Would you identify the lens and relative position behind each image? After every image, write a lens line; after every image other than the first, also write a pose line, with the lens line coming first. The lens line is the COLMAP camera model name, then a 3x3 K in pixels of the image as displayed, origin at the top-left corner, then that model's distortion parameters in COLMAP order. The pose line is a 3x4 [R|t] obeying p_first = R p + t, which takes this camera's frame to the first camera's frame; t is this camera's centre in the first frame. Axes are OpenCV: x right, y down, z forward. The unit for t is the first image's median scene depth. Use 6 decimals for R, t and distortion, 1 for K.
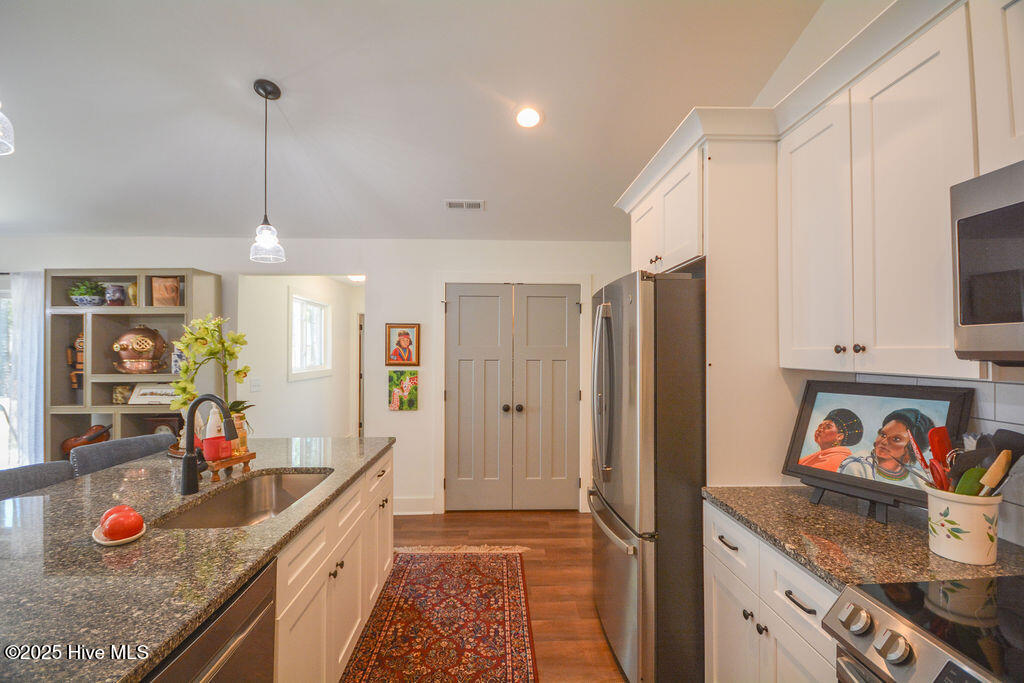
lens RADIAL K [[454.5, 0, 508.0], [0, 454.5, 345.7], [0, 0, 1]] dist [-0.005338, -0.000093]
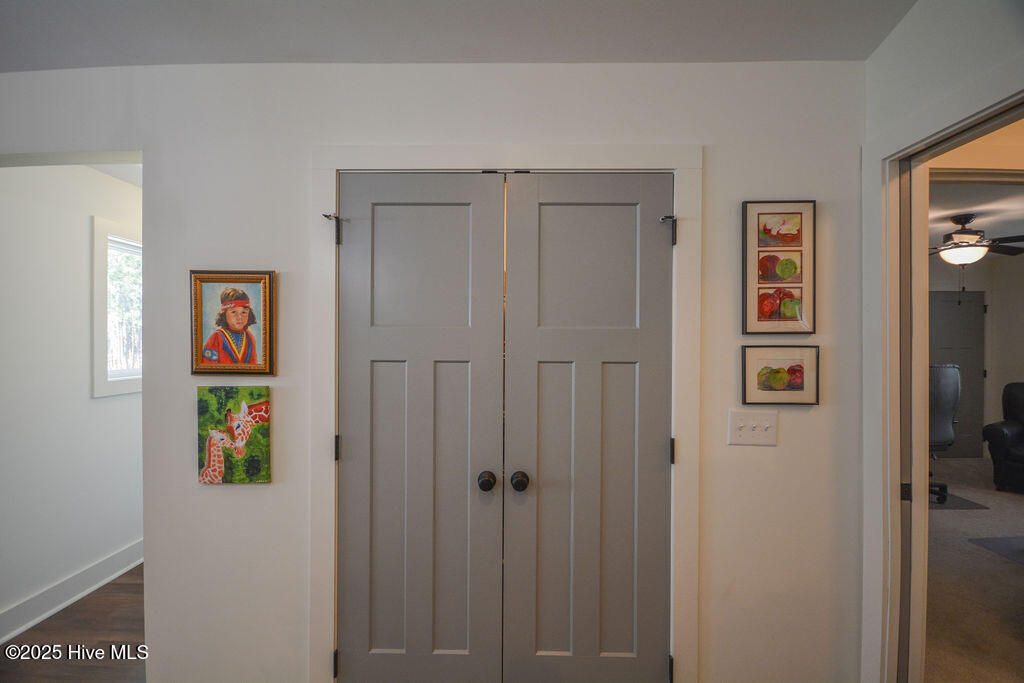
lens RADIAL K [[454.5, 0, 514.4], [0, 454.5, 337.9], [0, 0, 1]] dist [-0.005338, -0.000093]
pose [[0.998734, 0.000565, -0.050295, 0.041278], [0.000294, 0.999854, 0.017074, 0.004006], [0.050297, -0.017068, 0.998588, 0.608100]]
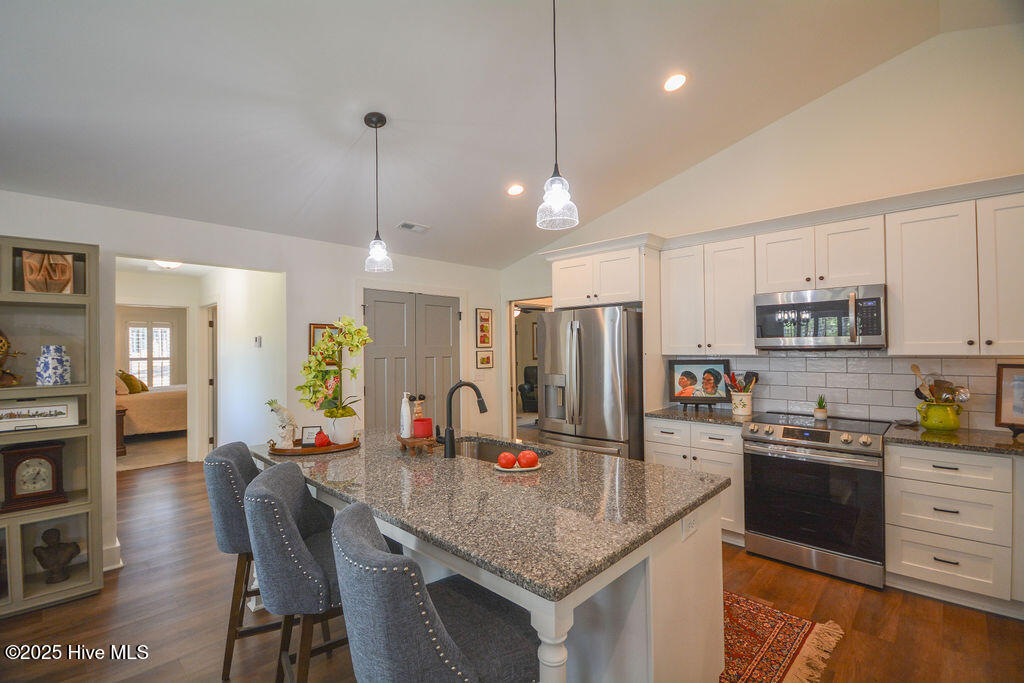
lens RADIAL K [[454.5, 0, 513.6], [0, 454.5, 343.2], [0, 0, 1]] dist [-0.005338, -0.000093]
pose [[0.717683, -0.000303, 0.696370, -0.645649], [0.003698, 0.999987, -0.003375, -0.000744], [-0.696360, 0.004998, 0.717675, -0.034153]]
